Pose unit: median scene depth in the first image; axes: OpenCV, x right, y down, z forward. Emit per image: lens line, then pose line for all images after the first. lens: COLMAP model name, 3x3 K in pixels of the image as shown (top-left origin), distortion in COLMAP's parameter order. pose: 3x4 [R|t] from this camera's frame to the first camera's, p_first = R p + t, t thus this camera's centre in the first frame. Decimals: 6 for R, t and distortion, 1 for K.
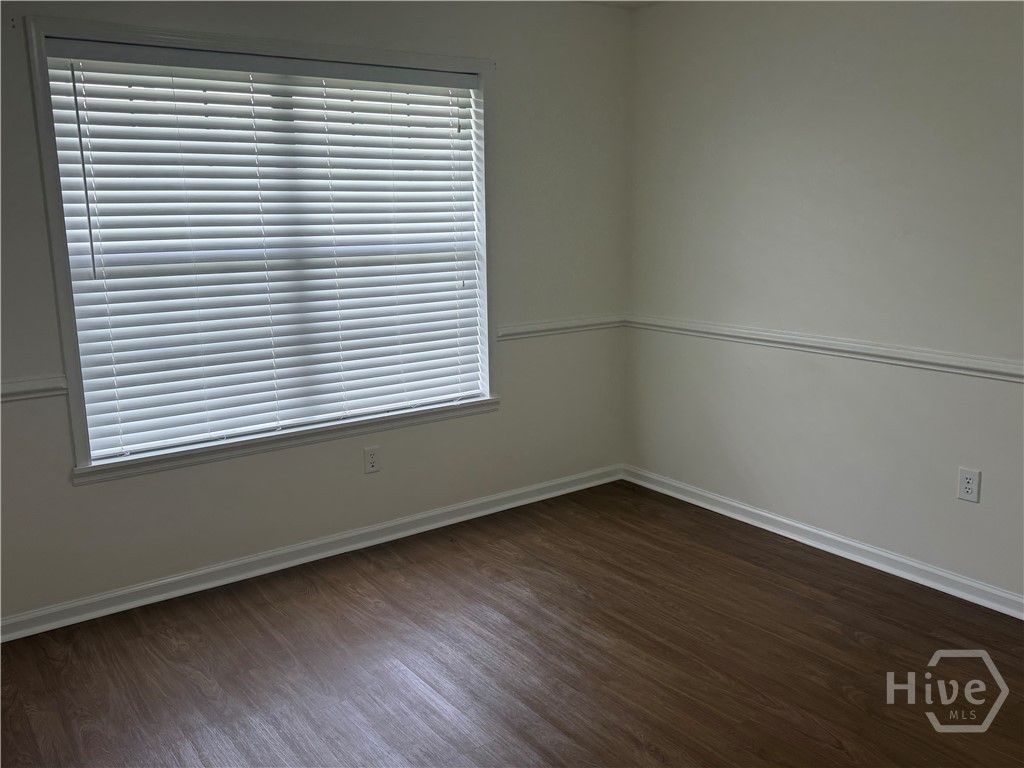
lens RADIAL K [[909.2, 0, 512.0], [0, 909.2, 384.0], [0, 0, 1]] dist [-0.003333, -0.005806]
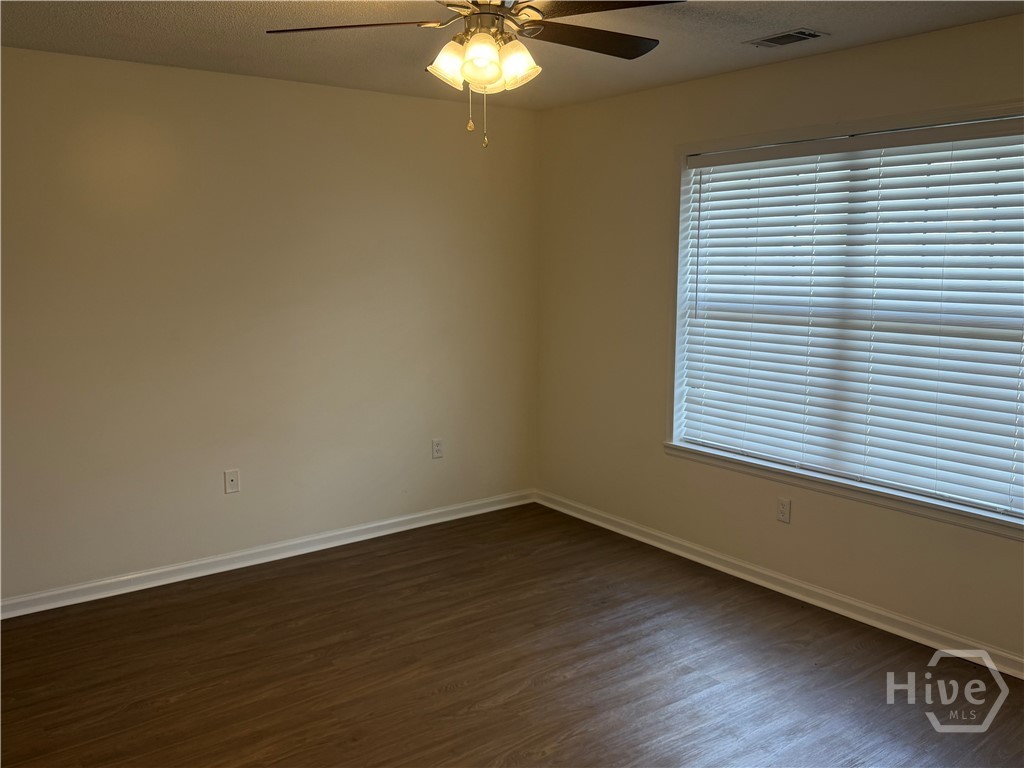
lens RADIAL K [[842.6, 0, 512.0], [0, 842.6, 384.0], [0, 0, 1]] dist [0.001781, 0.001139]
pose [[0.048625, 0.146383, -0.988032, 0.796185], [-0.204596, 0.969687, 0.133596, -0.123411], [0.977638, 0.195652, 0.077100, 0.588970]]
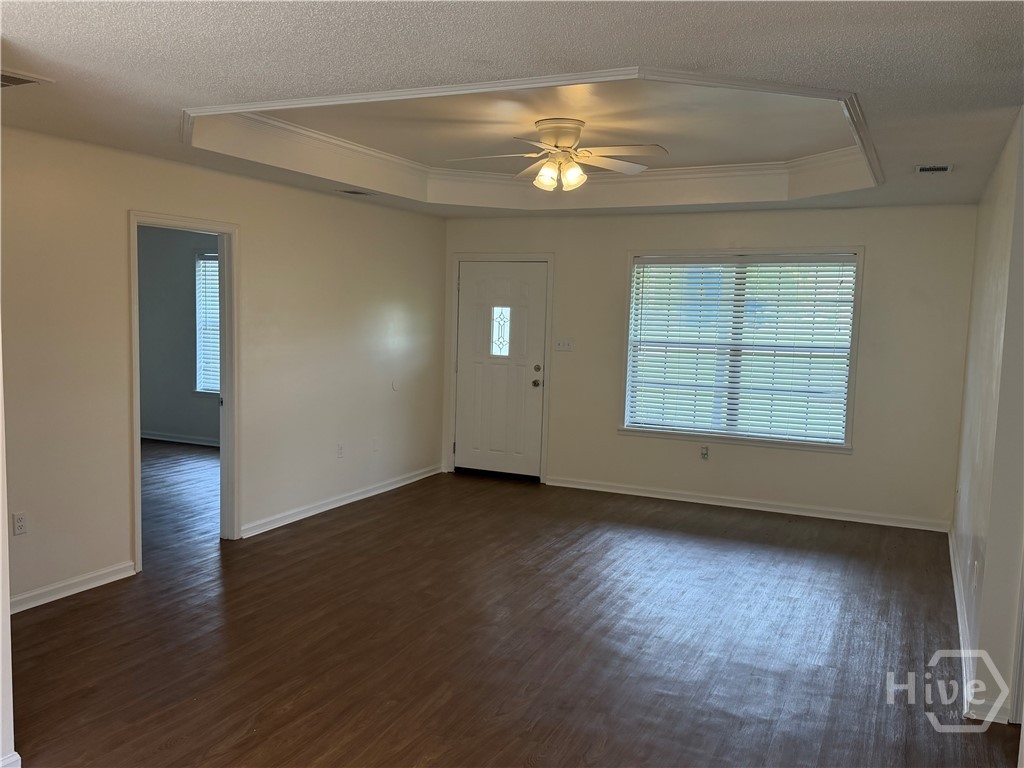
lens RADIAL K [[842.6, 0, 512.0], [0, 842.6, 384.0], [0, 0, 1]] dist [0.001781, 0.001139]
pose [[0.500990, 0.076696, -0.862048, 1.260151], [-0.196540, 0.980123, -0.027021, 0.100796], [0.842841, 0.182964, 0.506106, -0.425248]]
